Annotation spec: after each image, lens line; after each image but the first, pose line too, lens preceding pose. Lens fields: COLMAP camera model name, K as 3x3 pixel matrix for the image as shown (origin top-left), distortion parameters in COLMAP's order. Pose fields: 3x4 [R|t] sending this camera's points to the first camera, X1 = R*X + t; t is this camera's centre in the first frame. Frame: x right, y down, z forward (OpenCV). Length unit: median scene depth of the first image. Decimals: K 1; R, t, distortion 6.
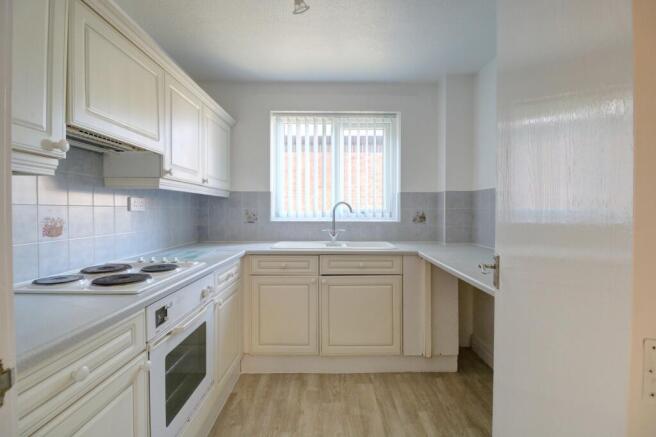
lens RADIAL K [[308.2, 0, 331.0], [0, 308.2, 214.6], [0, 0, 1]] dist [-0.013472, -0.003785]
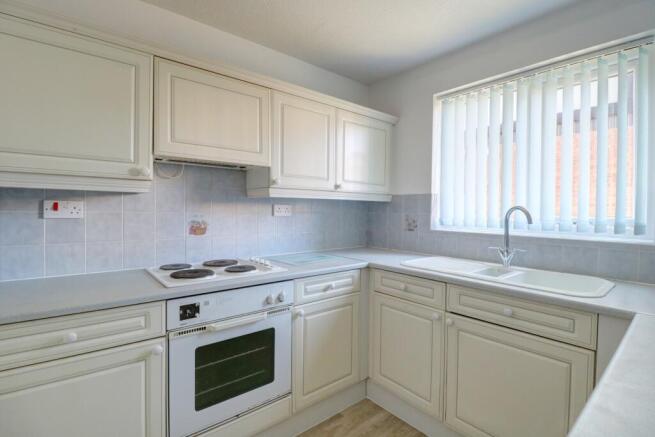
lens RADIAL K [[307.7, 0, 327.8], [0, 307.7, 215.6], [0, 0, 1]] dist [-0.013472, -0.003785]
pose [[0.636340, 0.016804, -0.771226, 0.325122], [-0.018337, 0.999810, 0.006655, -0.021112], [0.771191, 0.009907, 0.636527, 0.337369]]
